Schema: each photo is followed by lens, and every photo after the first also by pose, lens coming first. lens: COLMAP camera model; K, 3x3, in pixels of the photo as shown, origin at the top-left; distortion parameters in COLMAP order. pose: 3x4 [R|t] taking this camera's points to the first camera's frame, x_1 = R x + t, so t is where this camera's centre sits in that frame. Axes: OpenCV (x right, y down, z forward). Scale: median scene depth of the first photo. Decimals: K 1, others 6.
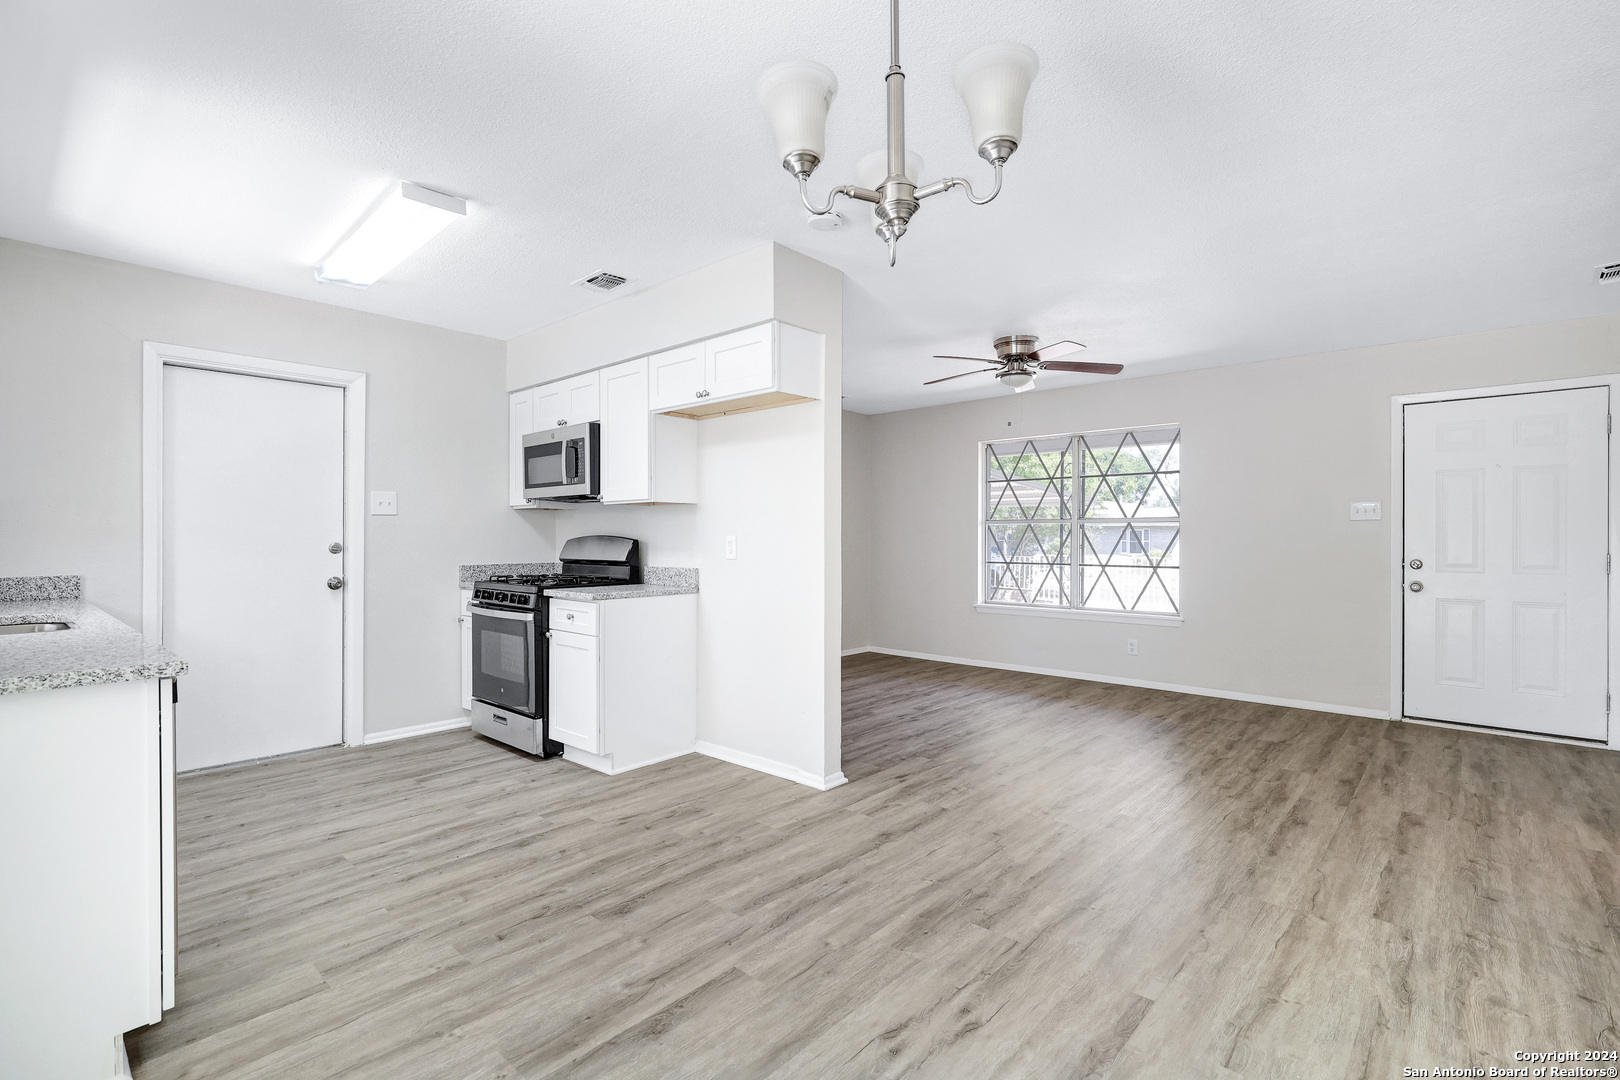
lens RADIAL K [[748.7, 0, 810.0], [0, 748.7, 540.0], [0, 0, 1]] dist [0.002616, -0.000698]
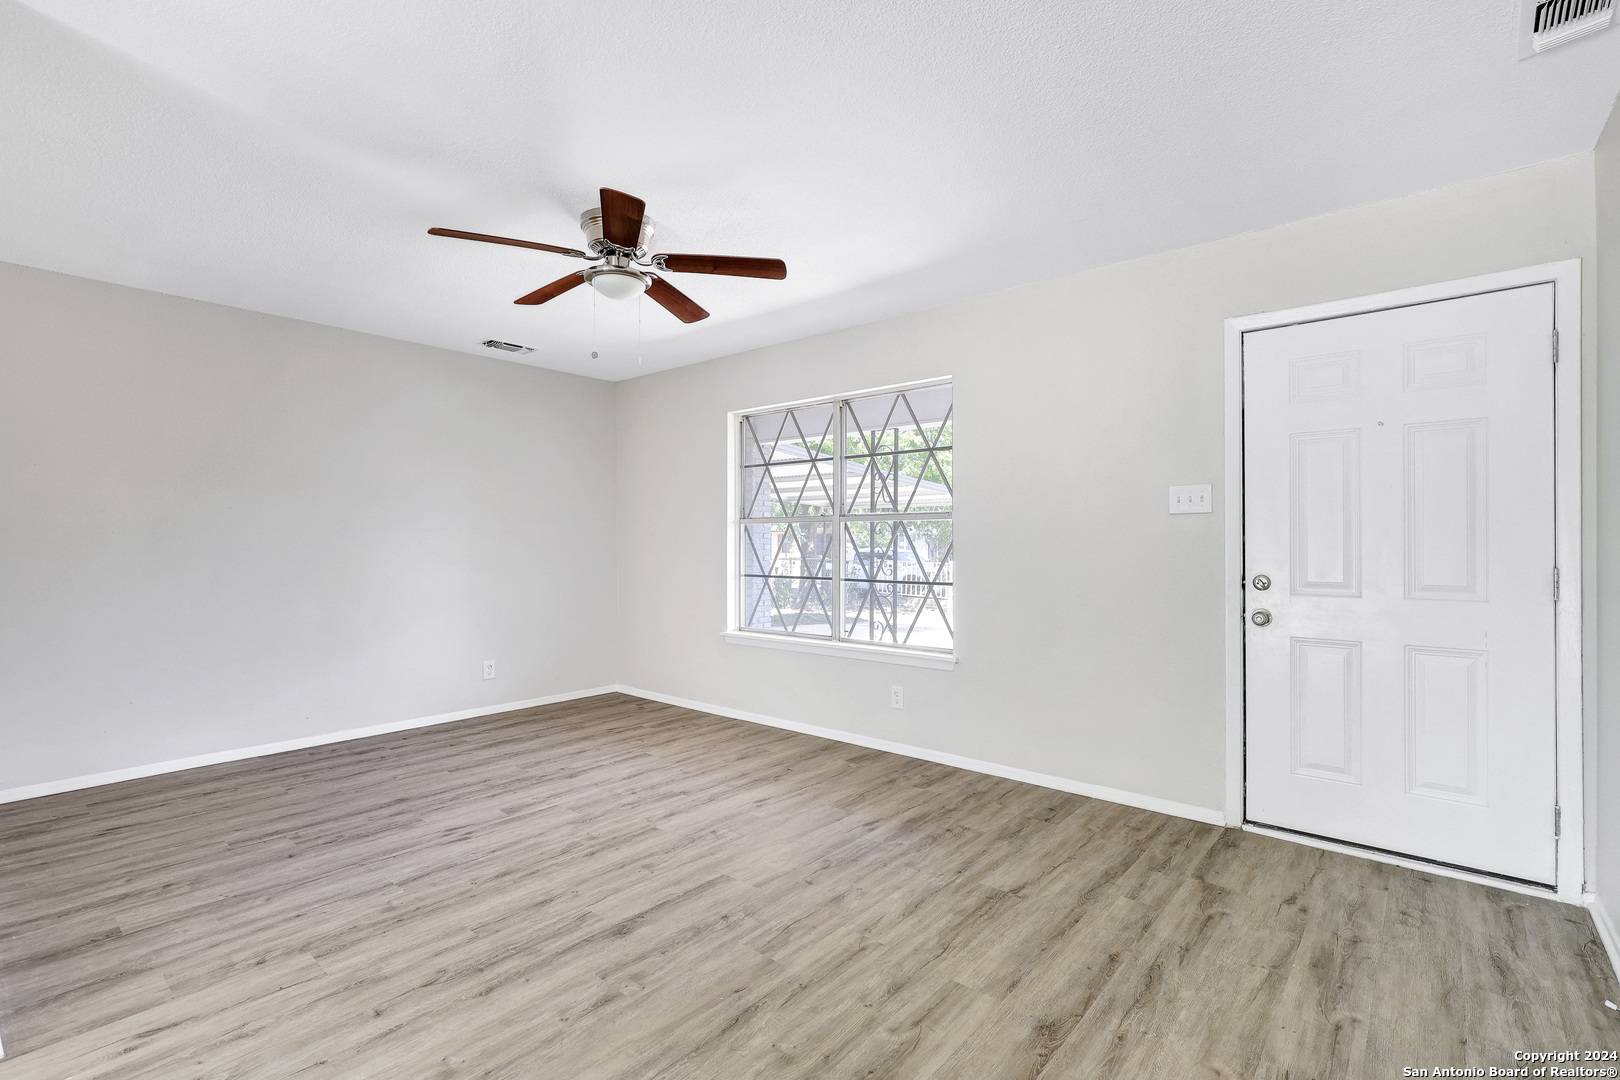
lens RADIAL K [[736.5, 0, 811.7], [0, 736.5, 542.9], [0, 0, 1]] dist [0.001117, 0.000352]
pose [[0.999688, -0.003052, 0.024775, 0.688713], [0.003092, 0.999994, -0.001586, -0.002210], [-0.024770, 0.001662, 0.999692, 0.643917]]
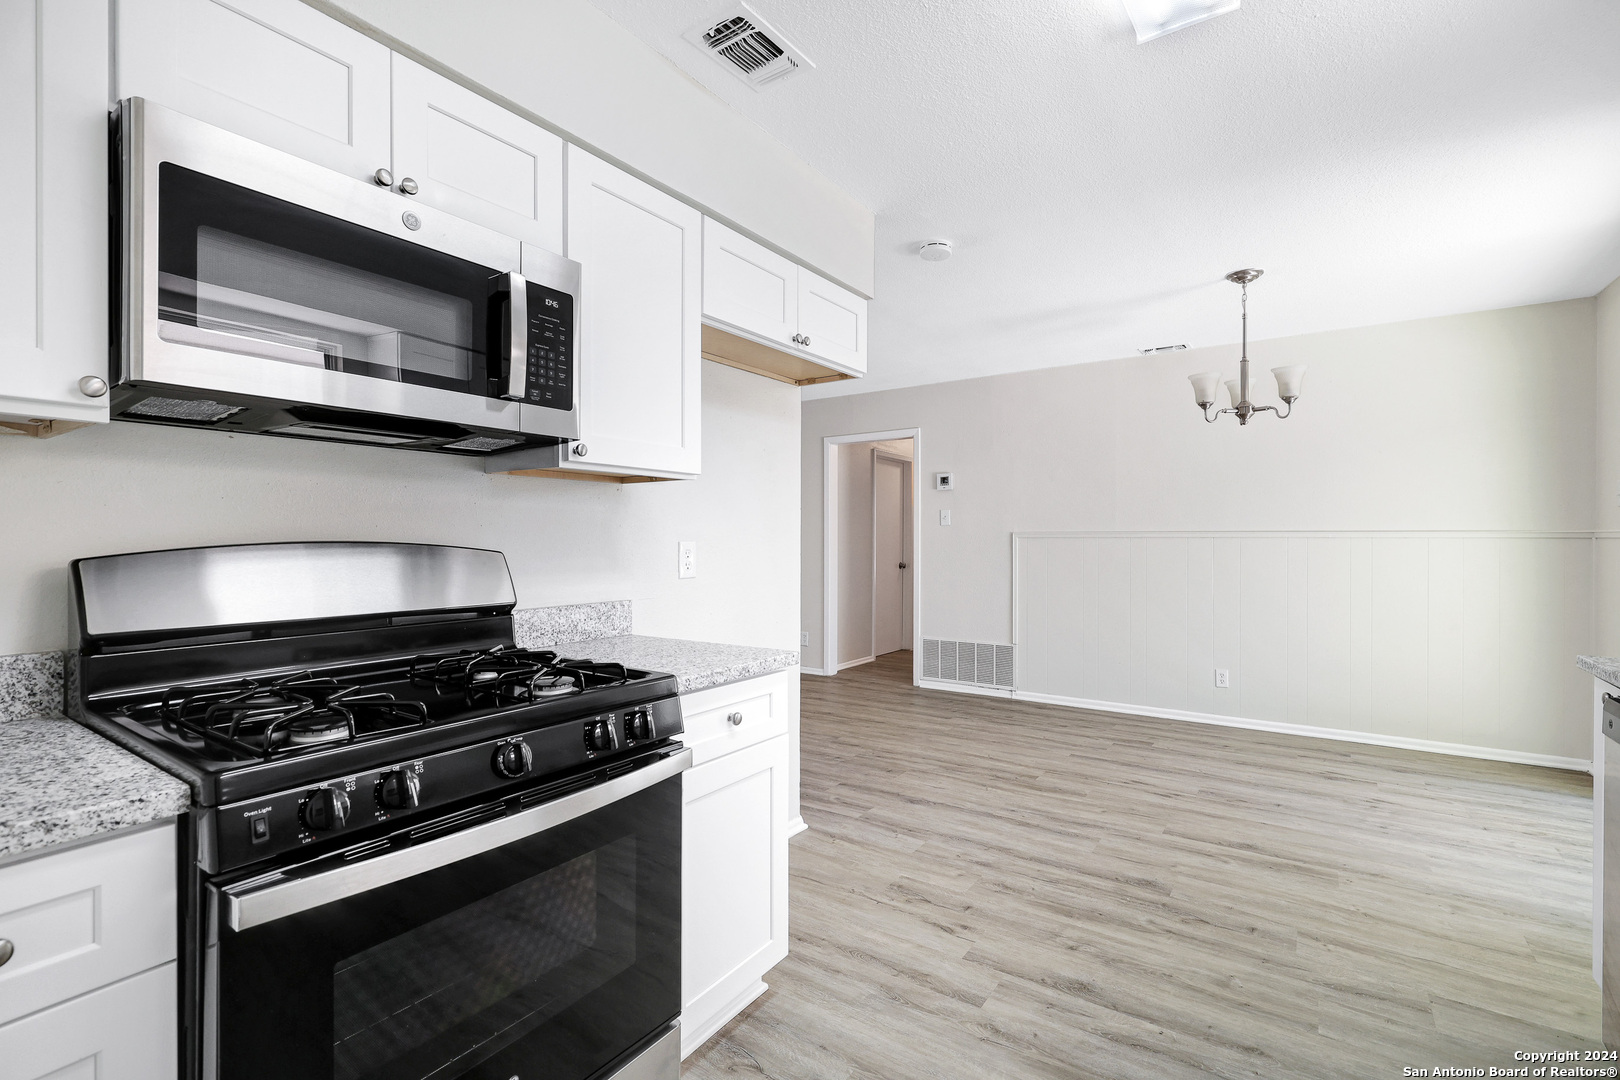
lens RADIAL K [[723.7, 0, 841.1], [0, 723.7, 540.6], [0, 0, 1]] dist [-0.000448, 0.000100]
pose [[-0.155776, -0.001959, 0.987790, -1.005566], [0.002765, 0.999993, 0.002419, -0.010463], [-0.987789, 0.003108, -0.155770, 1.314434]]
